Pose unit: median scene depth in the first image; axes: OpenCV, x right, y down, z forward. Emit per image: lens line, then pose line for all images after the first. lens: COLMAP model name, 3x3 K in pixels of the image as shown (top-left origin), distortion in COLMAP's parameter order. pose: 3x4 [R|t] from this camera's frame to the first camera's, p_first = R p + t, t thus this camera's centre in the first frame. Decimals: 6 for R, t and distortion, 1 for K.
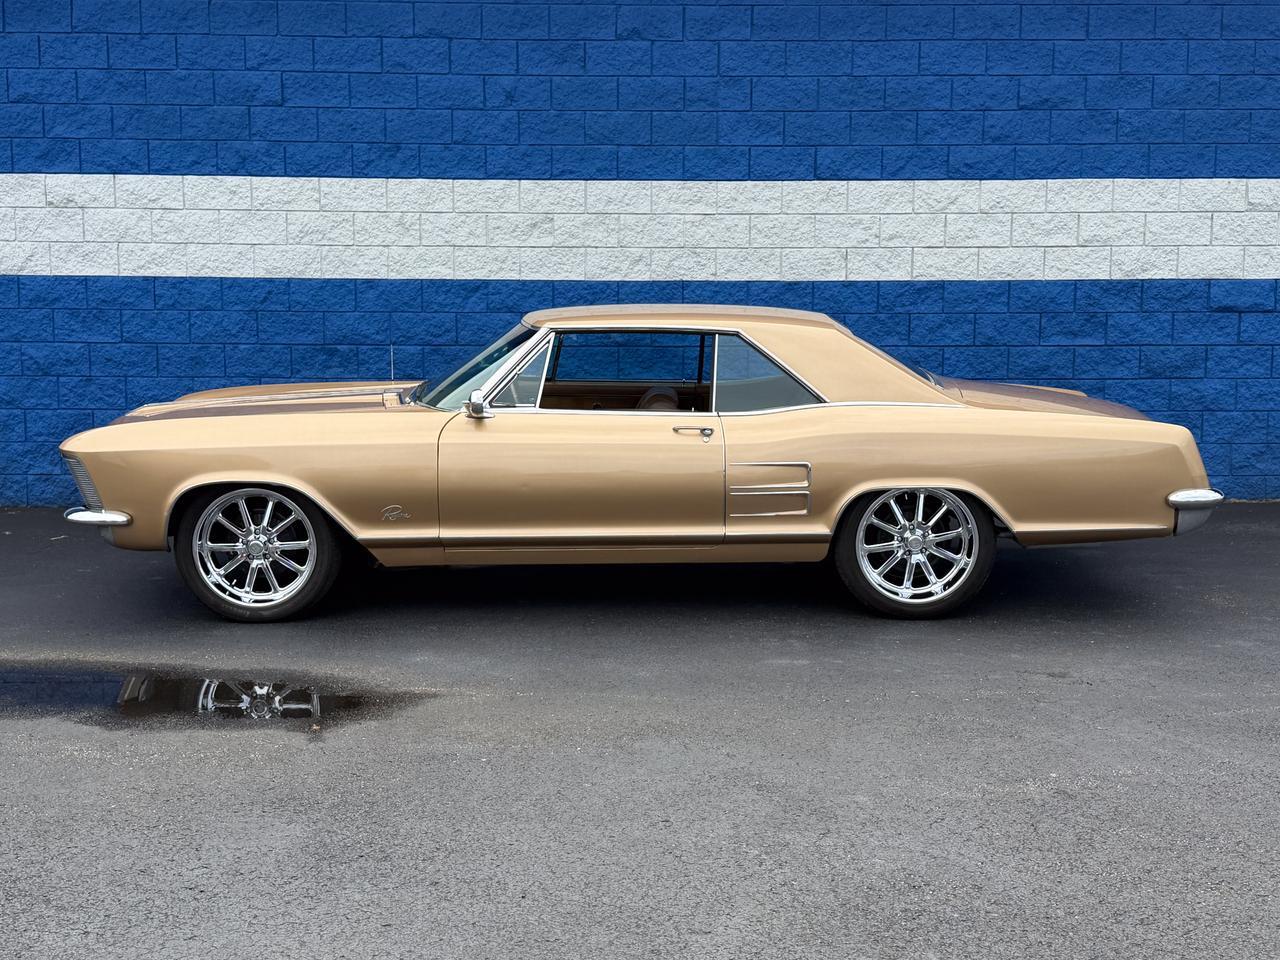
lens RADIAL K [[1586.3, 0, 640.0], [0, 1586.3, 480.0], [0, 0, 1]] dist [0.214963, -0.513994]
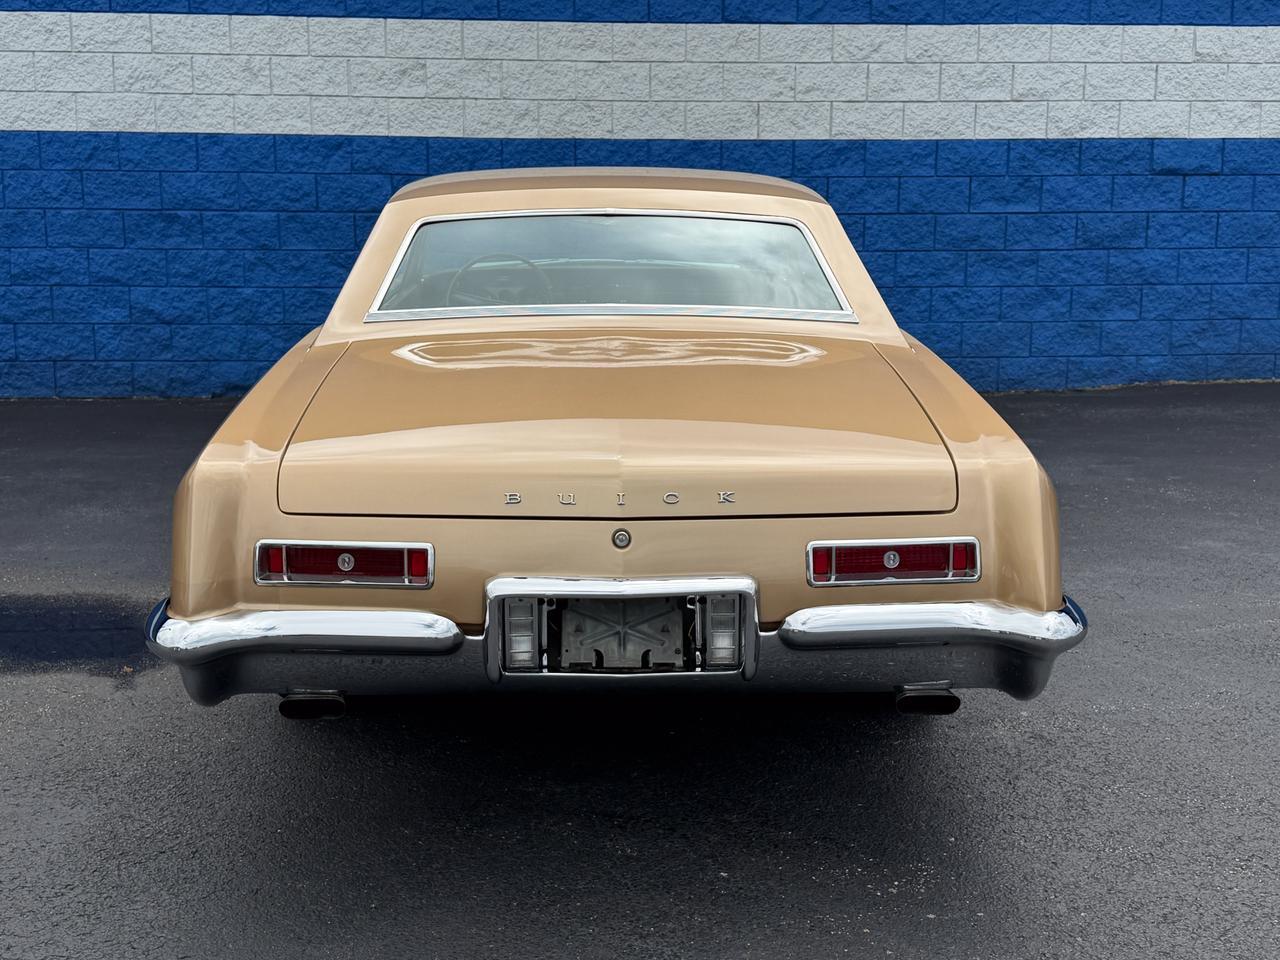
lens RADIAL K [[1586.3, 0, 640.0], [0, 1586.3, 480.0], [0, 0, 1]] dist [0.214963, -0.513994]
pose [[0.997805, -0.011074, 0.065291, 0.002714], [0.006446, 0.997480, 0.070662, 0.001356], [-0.065909, -0.070086, 0.995361, 0.100637]]
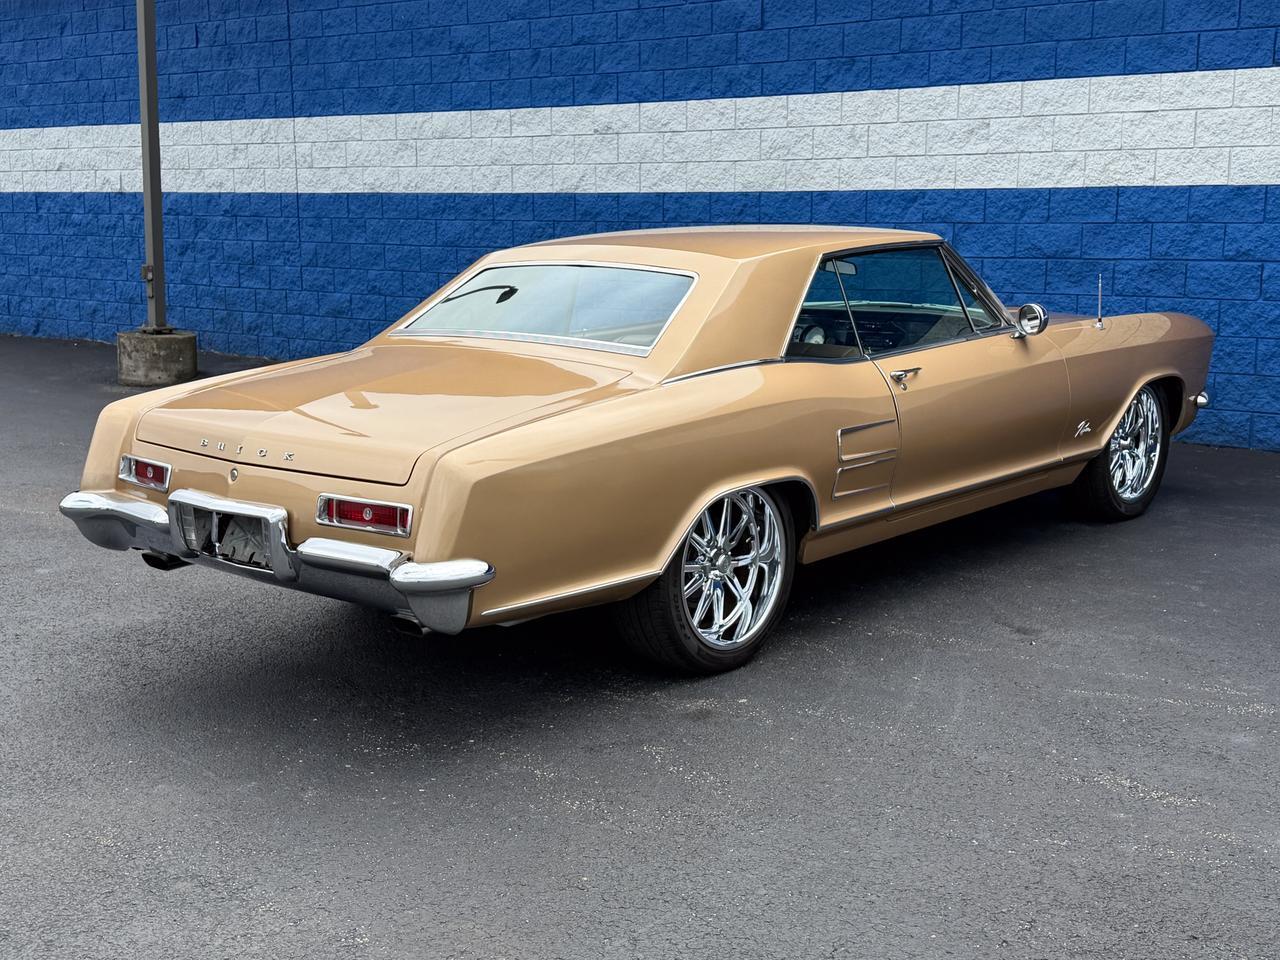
lens RADIAL K [[1586.3, 0, 640.0], [0, 1586.3, 480.0], [0, 0, 1]] dist [0.214963, -0.513994]
pose [[0.773430, 0.104502, -0.625209, 0.412258], [-0.072387, 0.994426, 0.076667, -0.009477], [0.629735, -0.014039, 0.776683, 0.110022]]
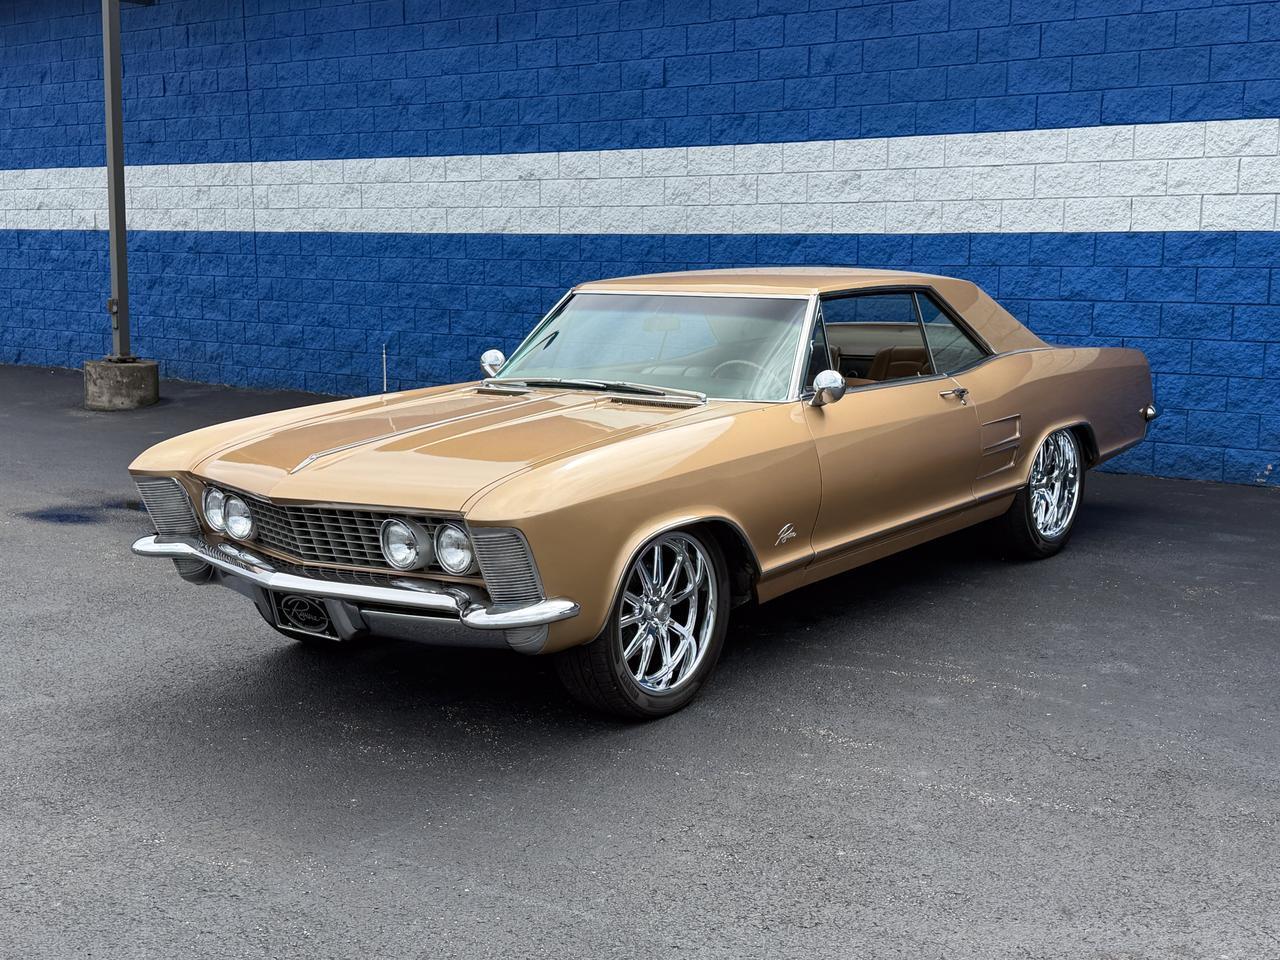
lens RADIAL K [[1586.3, 0, 640.0], [0, 1586.3, 480.0], [0, 0, 1]] dist [0.214963, -0.513994]
pose [[0.767494, 0.095490, -0.633905, 0.528404], [-0.075193, 0.995427, 0.058909, -0.013667], [0.636631, 0.002454, 0.771164, 0.084370]]
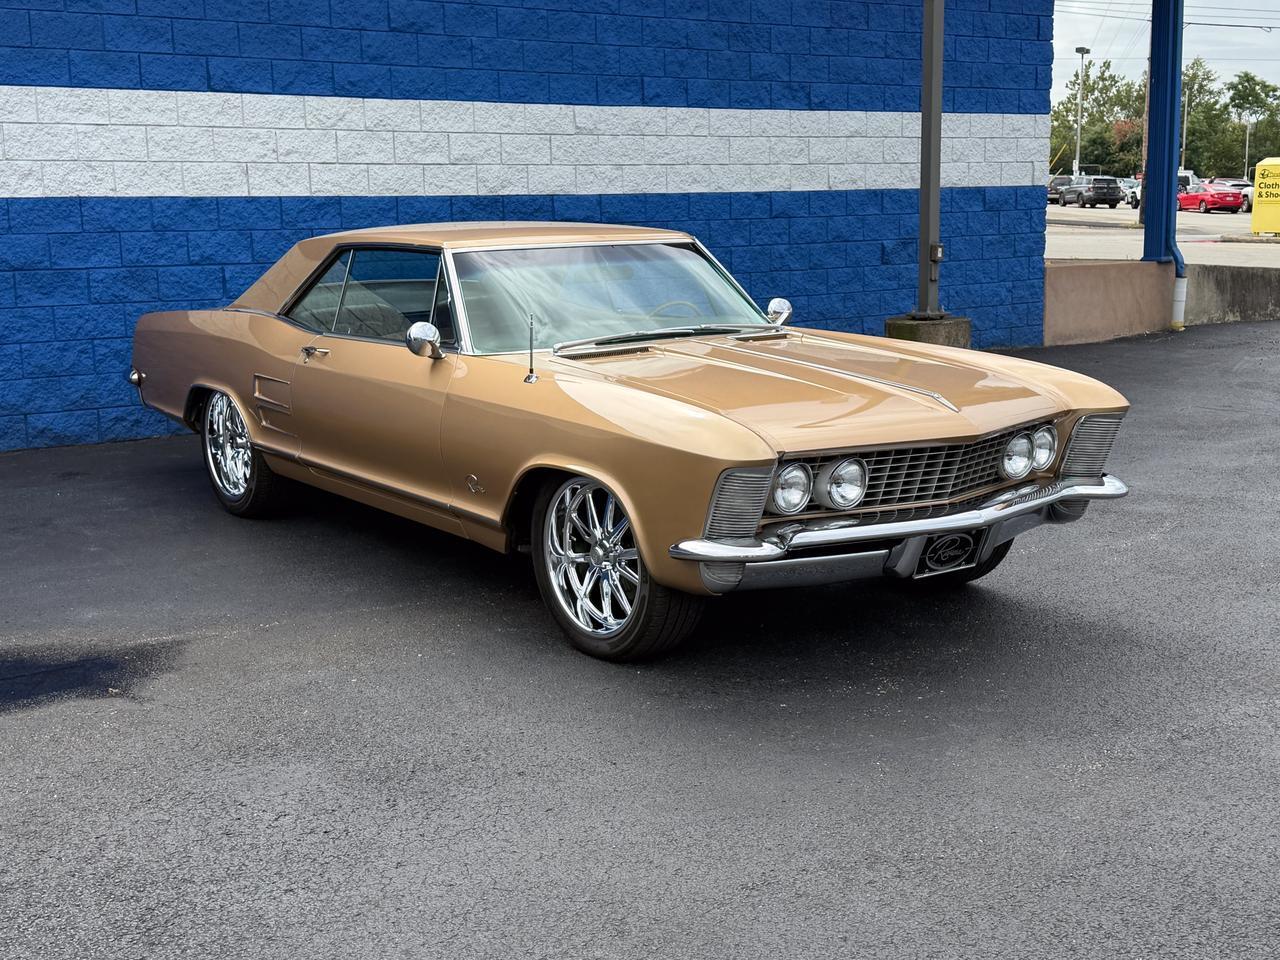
lens RADIAL K [[1586.3, 0, 640.0], [0, 1586.3, 480.0], [0, 0, 1]] dist [0.214963, -0.513994]
pose [[0.811586, -0.115790, 0.572644, -0.266700], [0.089794, 0.993239, 0.073573, -0.002319], [-0.577291, -0.008290, 0.816496, 0.047870]]
